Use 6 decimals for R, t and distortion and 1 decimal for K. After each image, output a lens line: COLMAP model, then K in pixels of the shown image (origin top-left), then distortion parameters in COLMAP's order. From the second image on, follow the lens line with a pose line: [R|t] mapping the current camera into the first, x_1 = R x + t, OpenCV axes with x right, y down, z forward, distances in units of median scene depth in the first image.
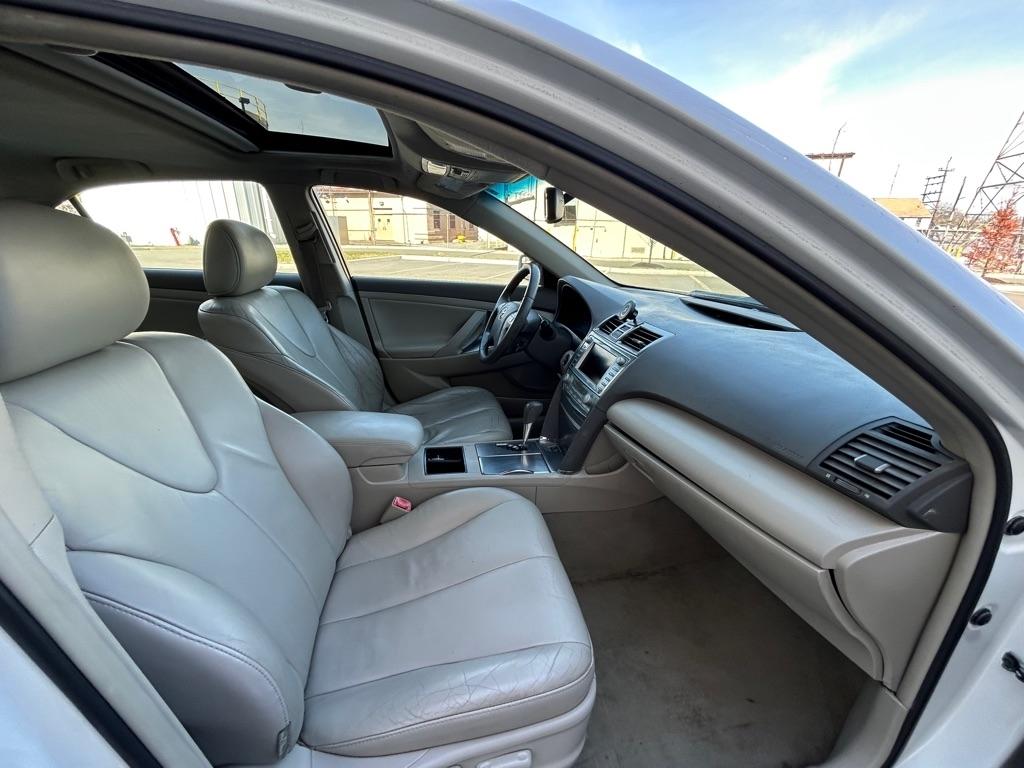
lens RADIAL K [[412.1, 0, 512.0], [0, 412.1, 384.0], [0, 0, 1]] dist [-0.002249, -0.000204]
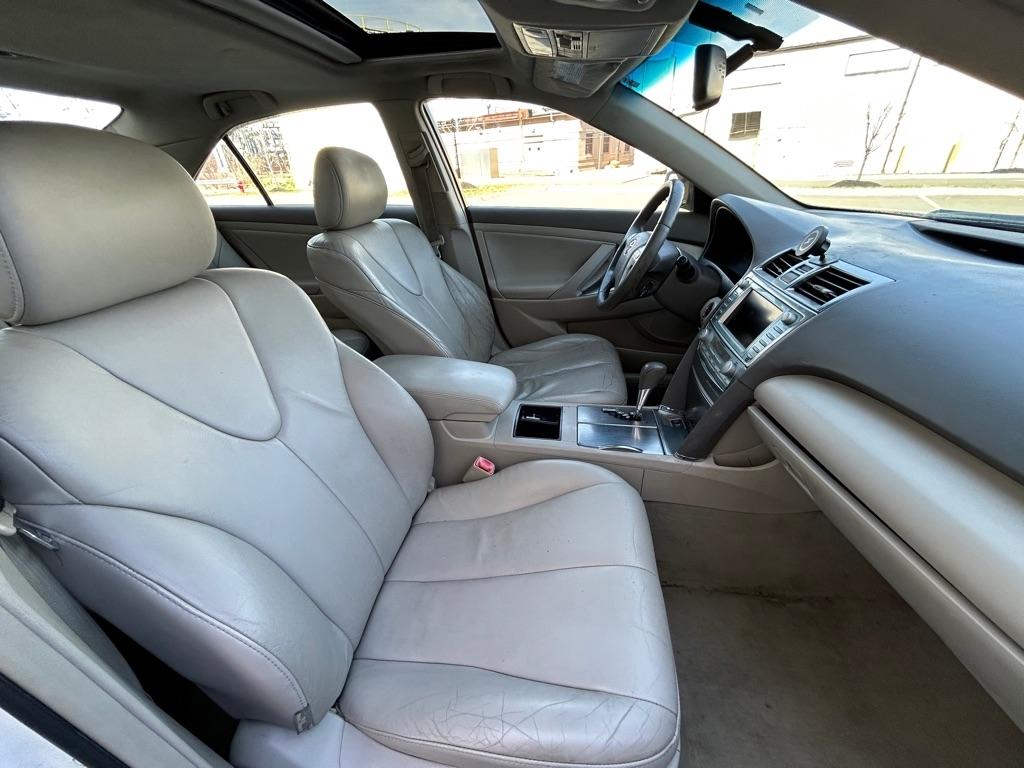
lens RADIAL K [[412.1, 0, 512.0], [0, 412.1, 384.0], [0, 0, 1]] dist [-0.002249, -0.000204]
pose [[0.942930, 0.100431, -0.317484, 0.048209], [-0.052660, 0.986410, 0.155636, -0.024523], [0.328800, -0.130035, 0.935404, 0.159135]]
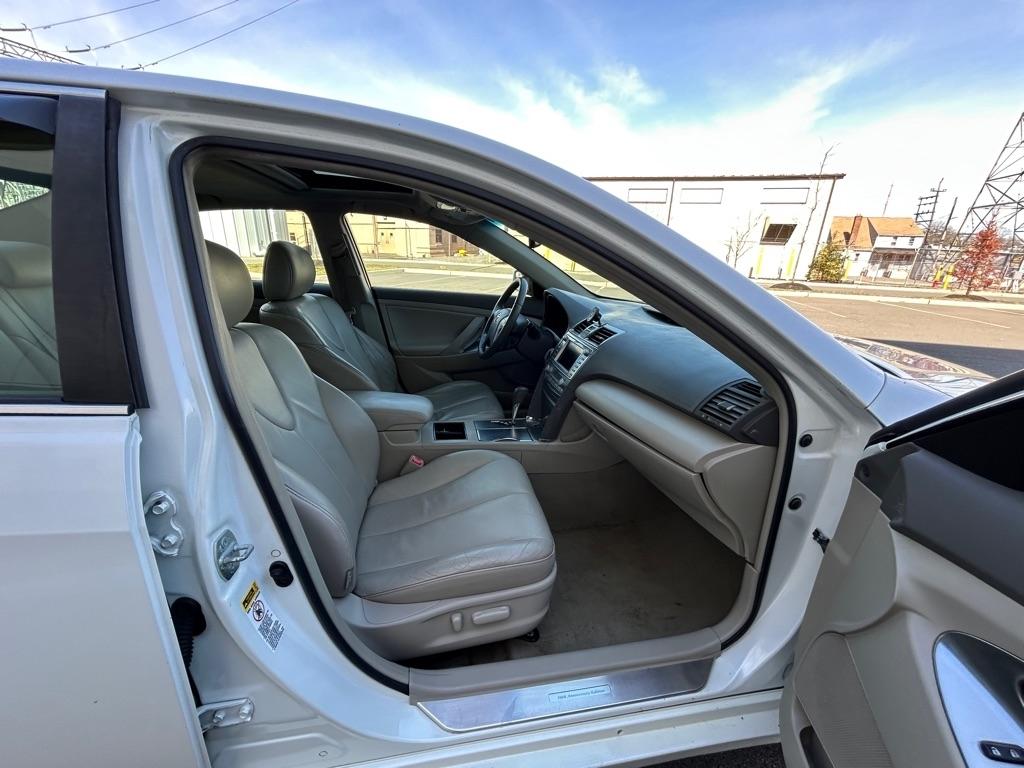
lens RADIAL K [[412.1, 0, 512.0], [0, 412.1, 384.0], [0, 0, 1]] dist [-0.002249, -0.000204]
pose [[0.999955, 0.009371, 0.001640, 0.022662], [-0.009315, 0.999471, -0.031149, 0.071605], [-0.001931, 0.031132, 0.999513, -0.245765]]
